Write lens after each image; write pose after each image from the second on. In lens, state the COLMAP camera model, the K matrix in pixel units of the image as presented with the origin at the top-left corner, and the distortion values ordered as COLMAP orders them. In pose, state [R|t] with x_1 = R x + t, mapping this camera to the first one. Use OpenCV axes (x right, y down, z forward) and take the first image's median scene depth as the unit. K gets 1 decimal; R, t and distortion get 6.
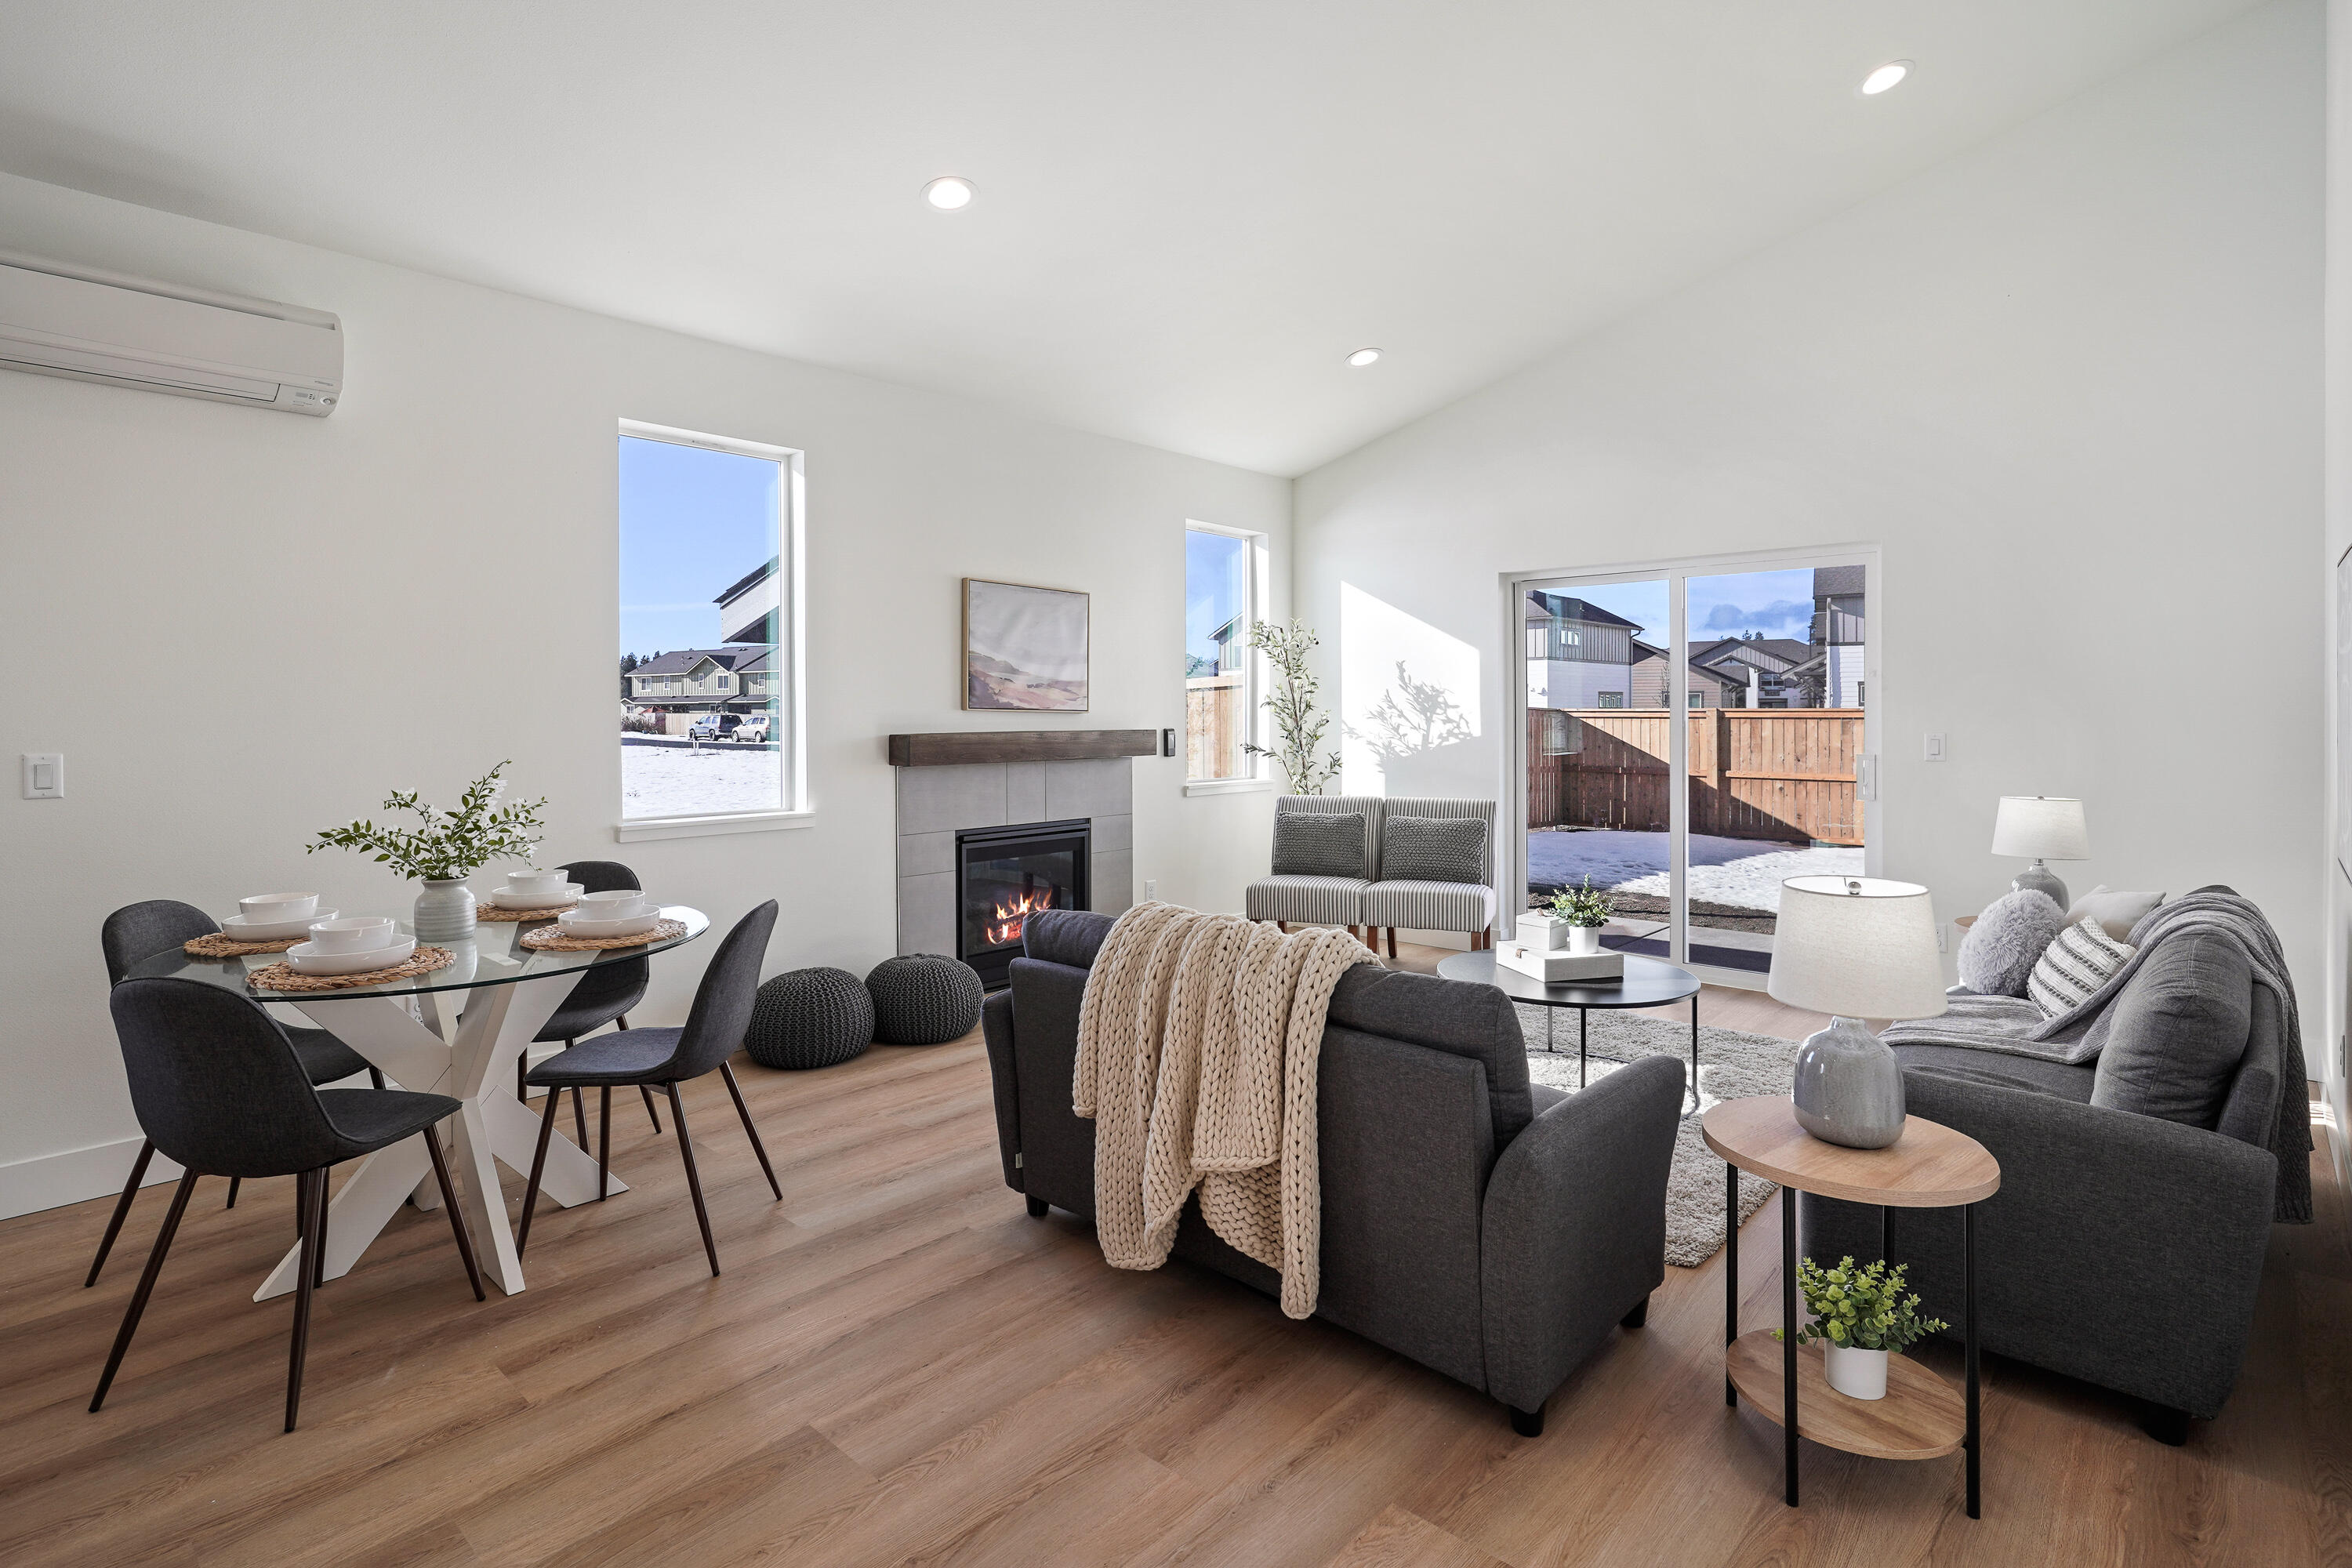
lens RADIAL K [[1159.2, 0, 1177.0], [0, 1159.2, 718.0], [0, 0, 1]] dist [-0.003670, -0.000219]
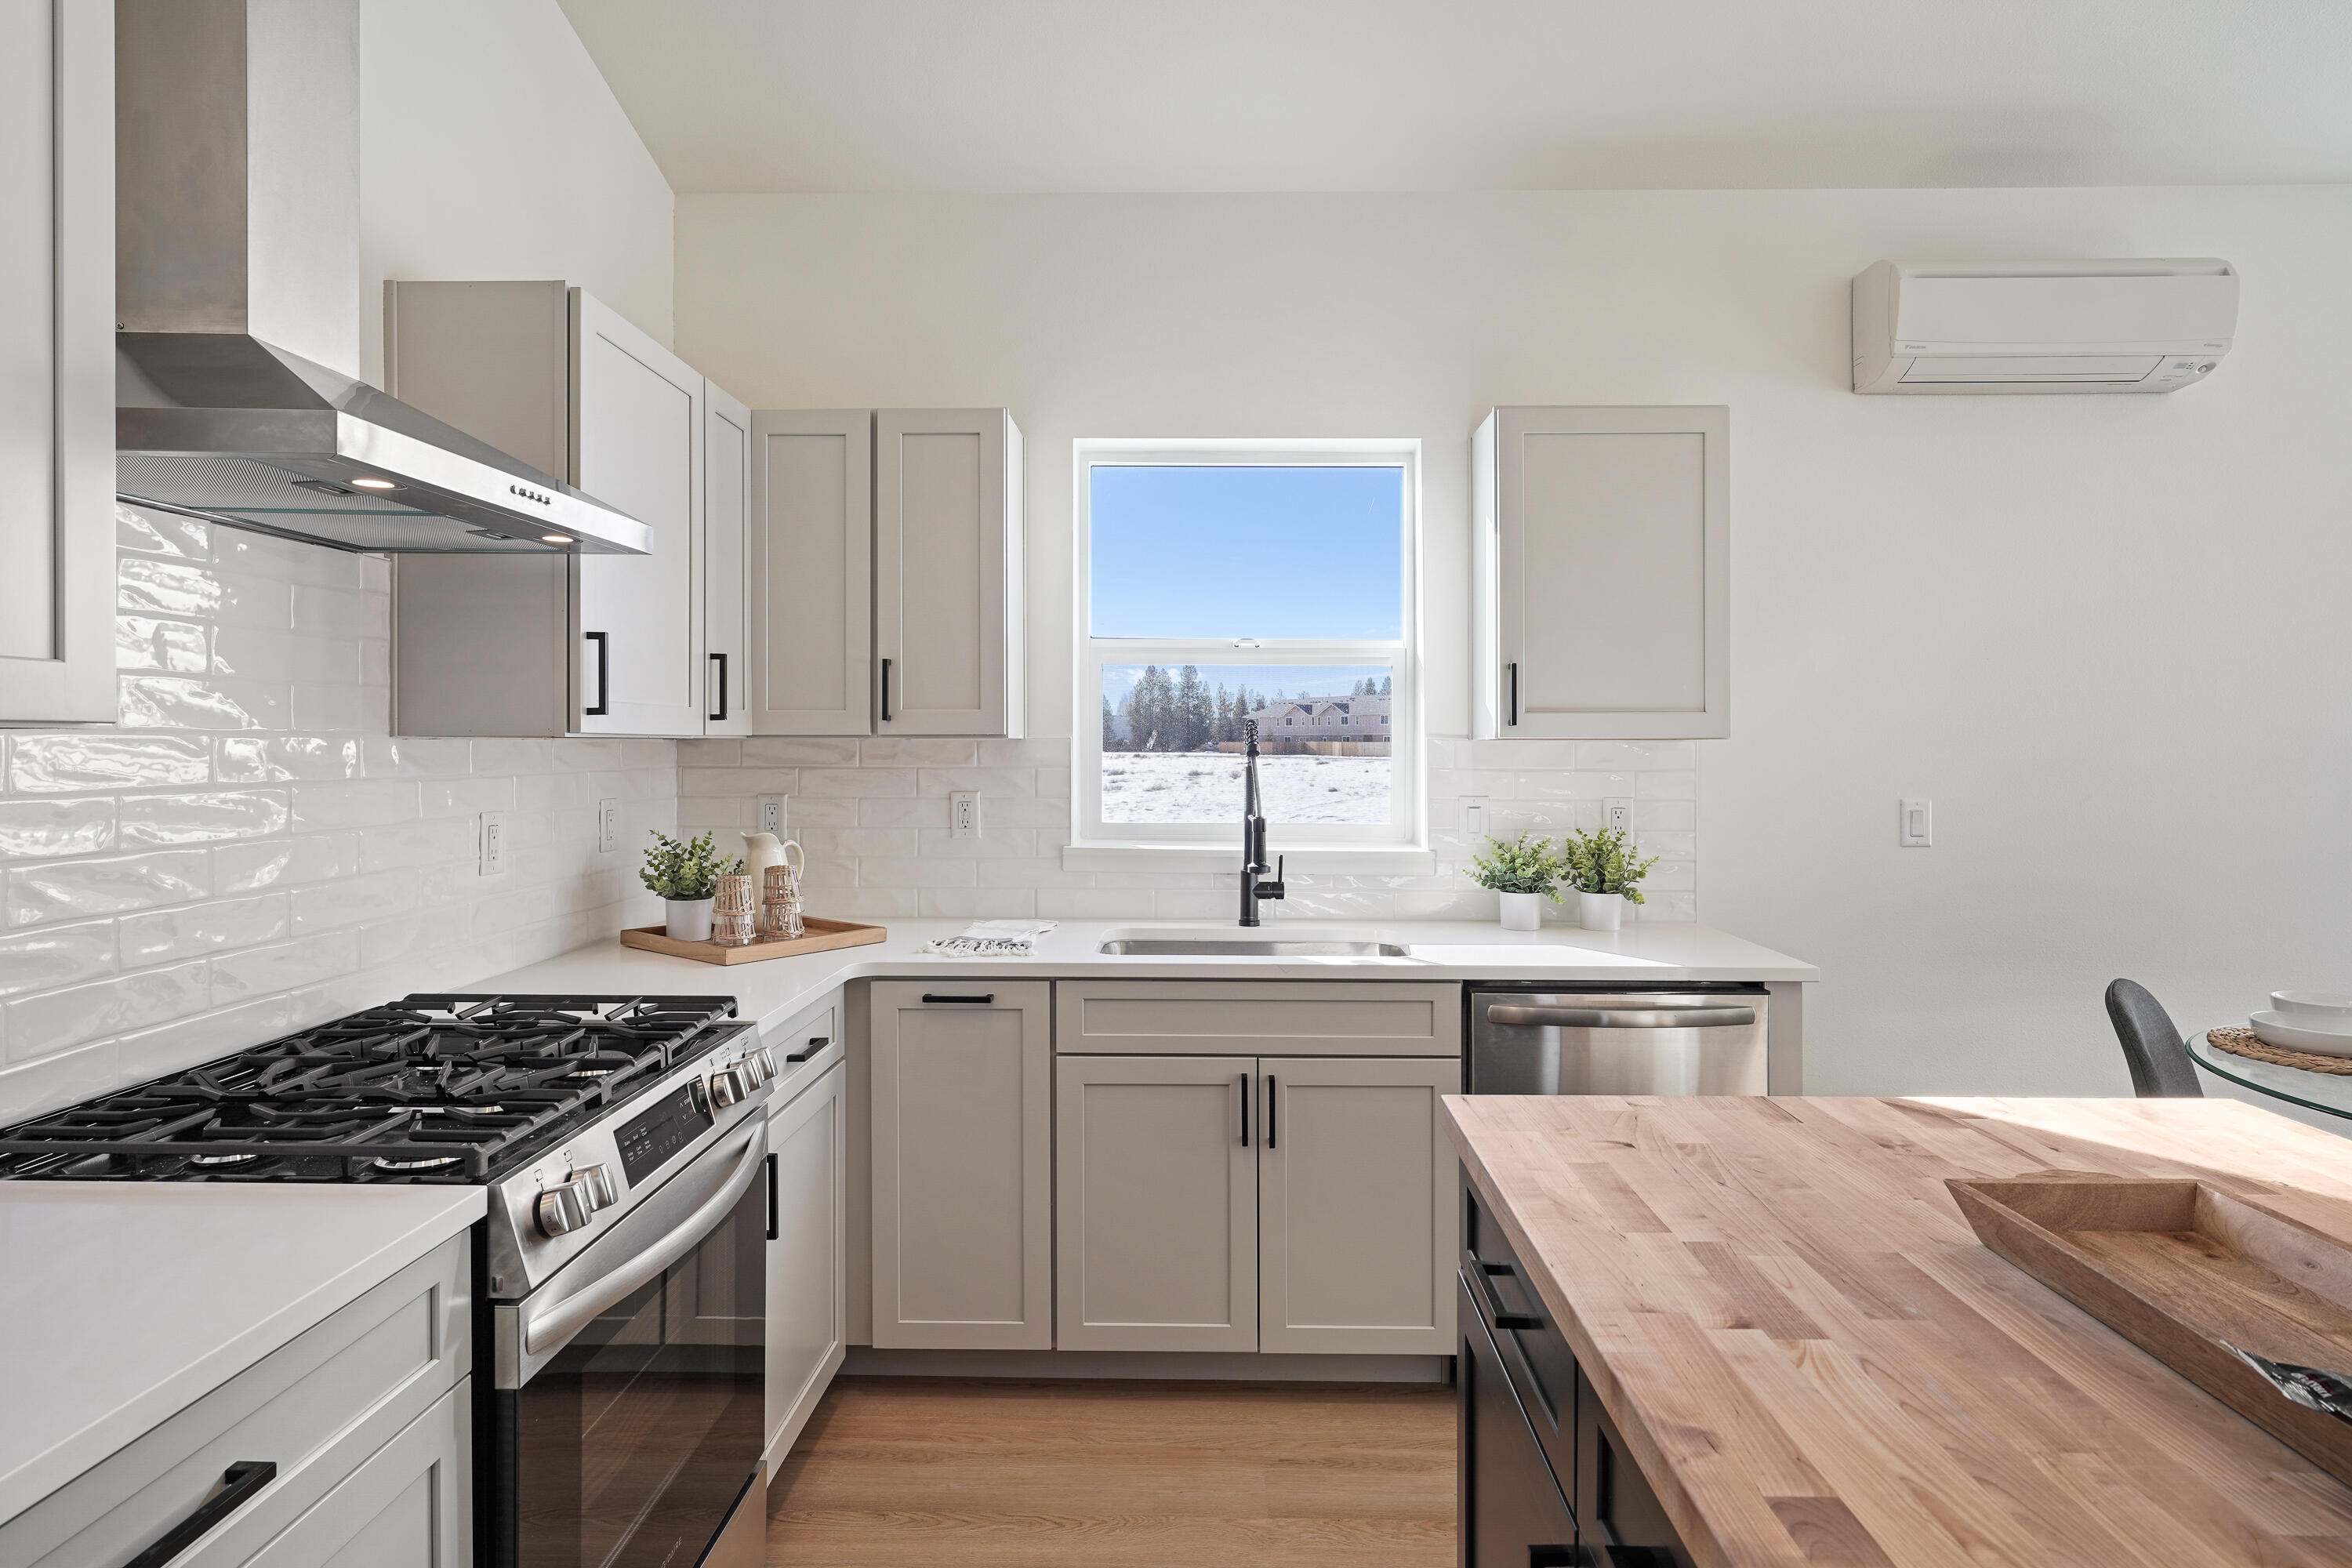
lens RADIAL K [[1279.8, 0, 1180.4], [0, 1279.8, 747.5], [0, 0, 1]] dist [0.001452, 0.000269]
pose [[0.659170, 0.006957, -0.751962, -0.335107], [-0.008159, 0.999965, 0.002100, -0.004542], [0.751949, 0.004751, 0.659204, -0.074320]]
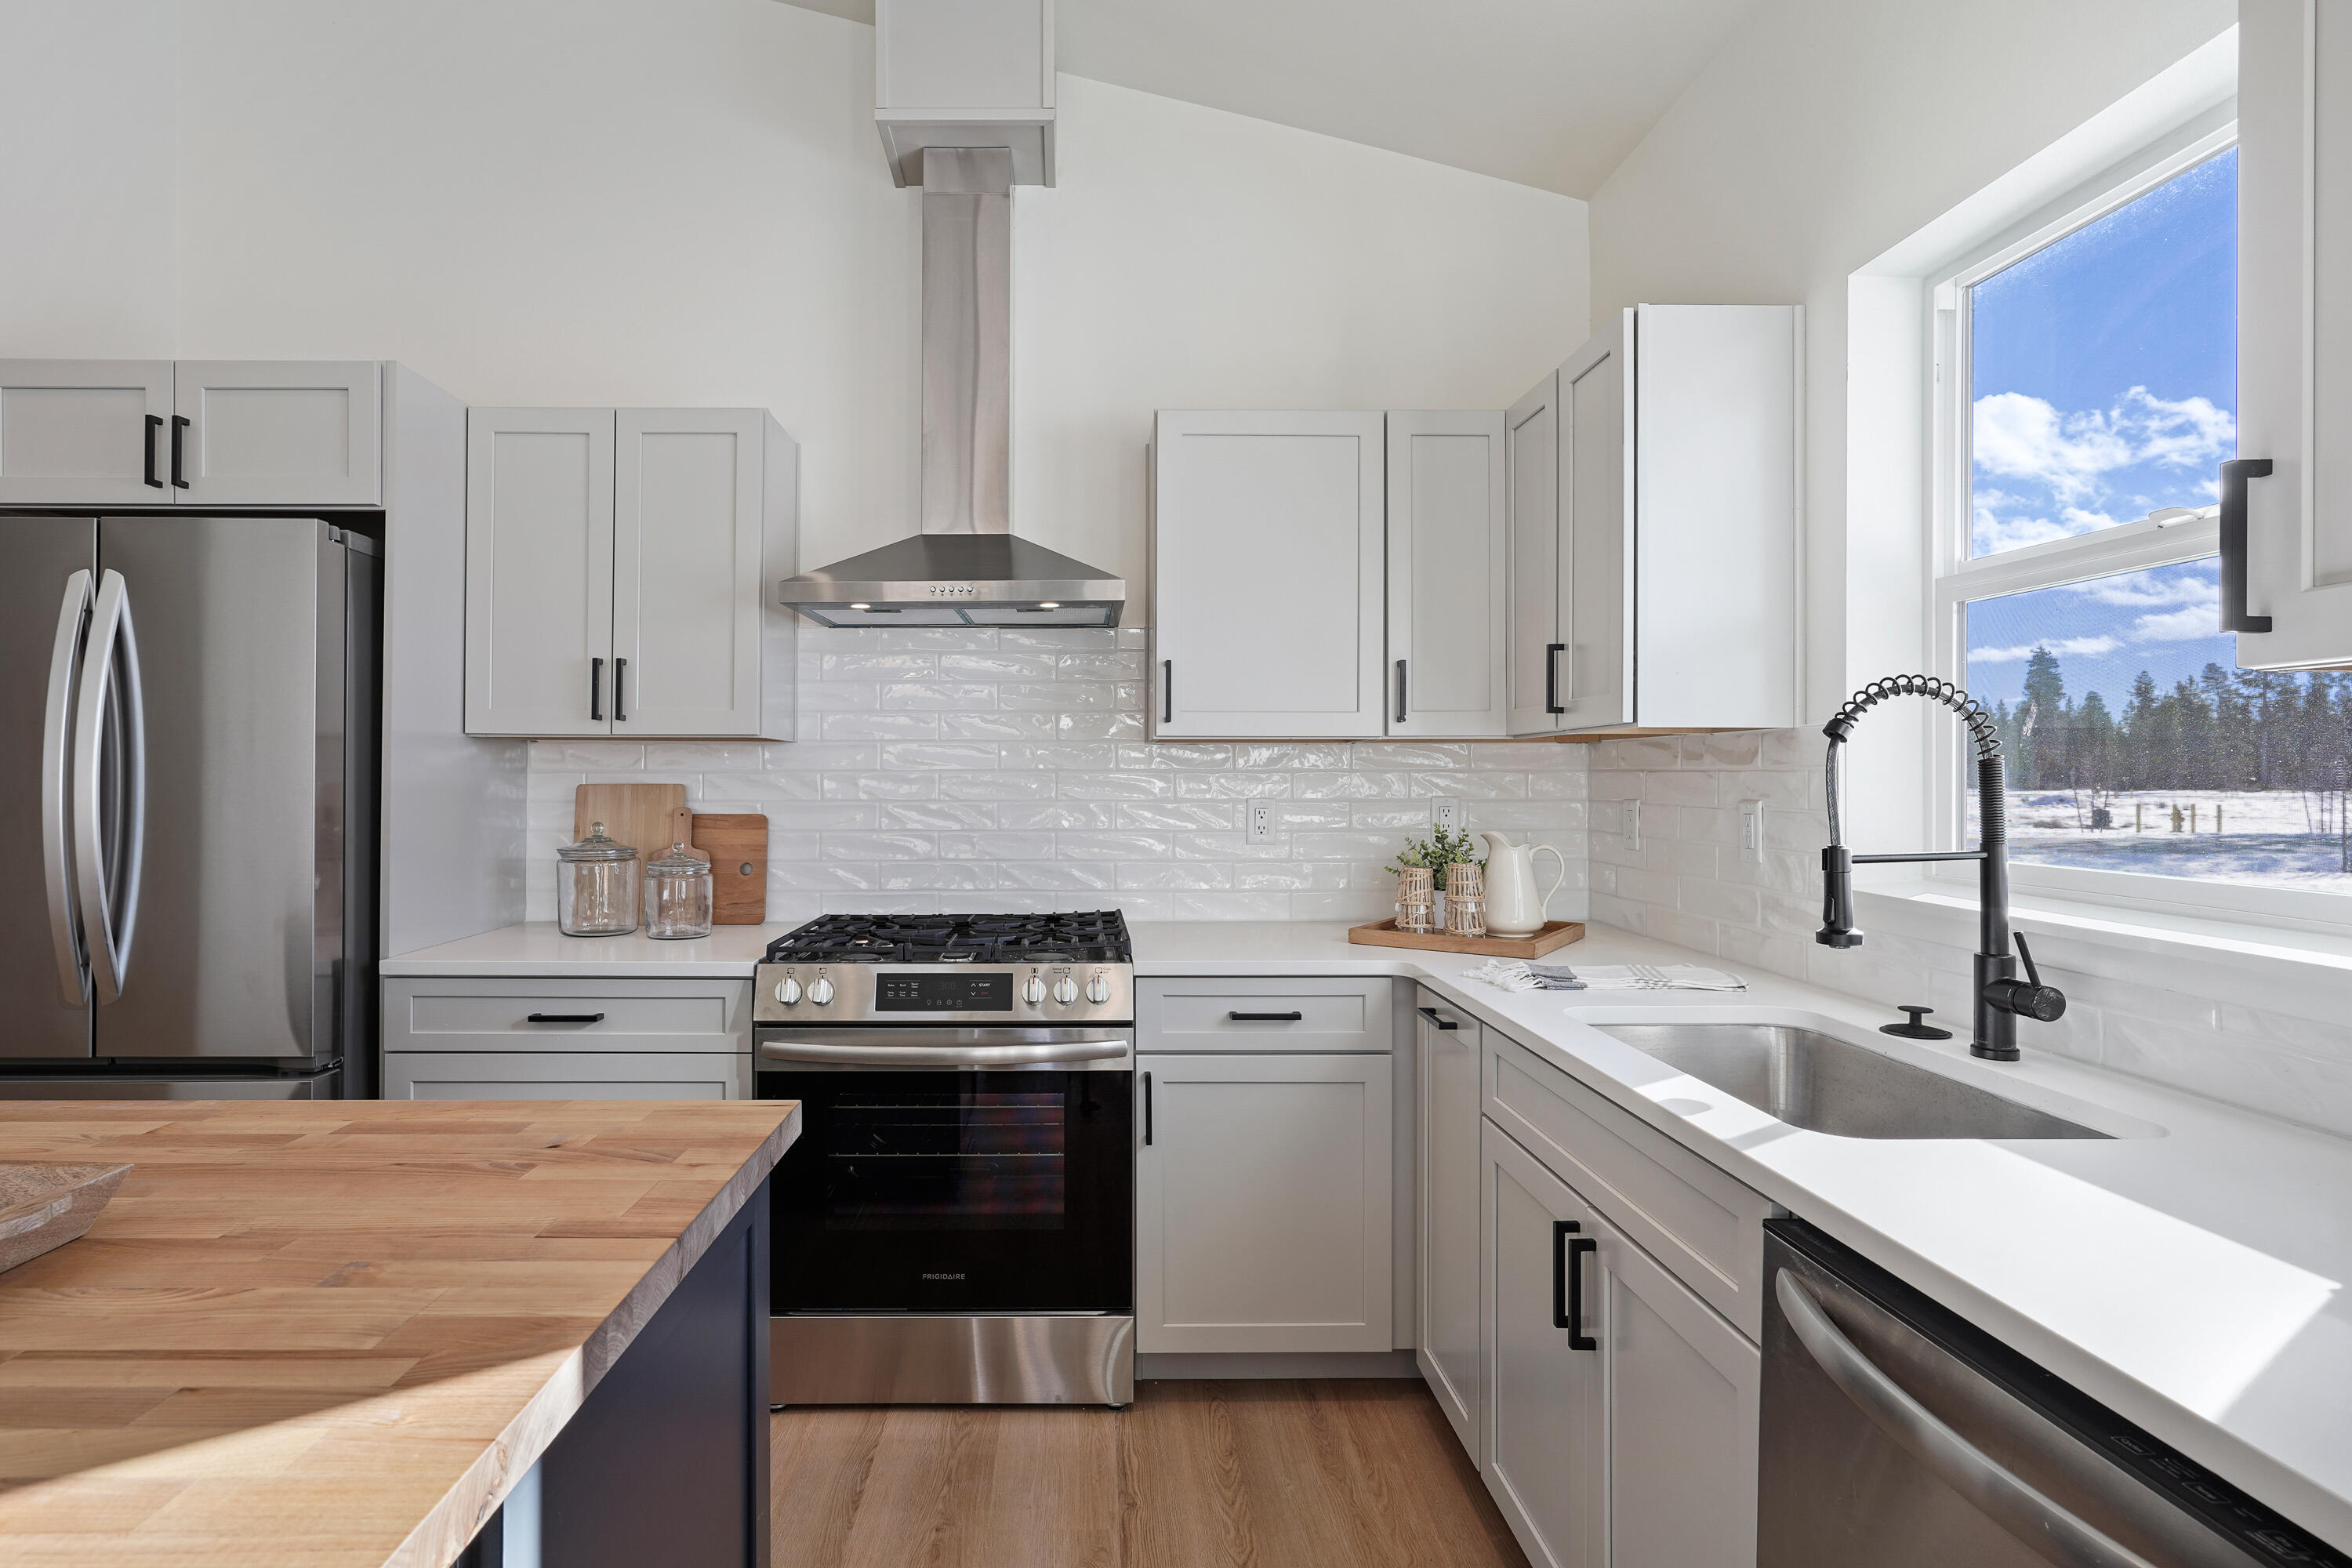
lens RADIAL K [[1166.3, 0, 1092.0], [0, 1166.3, 776.2], [0, 0, 1]] dist [-0.006185, -0.000731]
pose [[-0.735527, 0.003375, -0.677487, -0.398836], [-0.001411, 0.999978, 0.006514, 0.007235], [0.677494, 0.005747, -0.735506, 0.386399]]
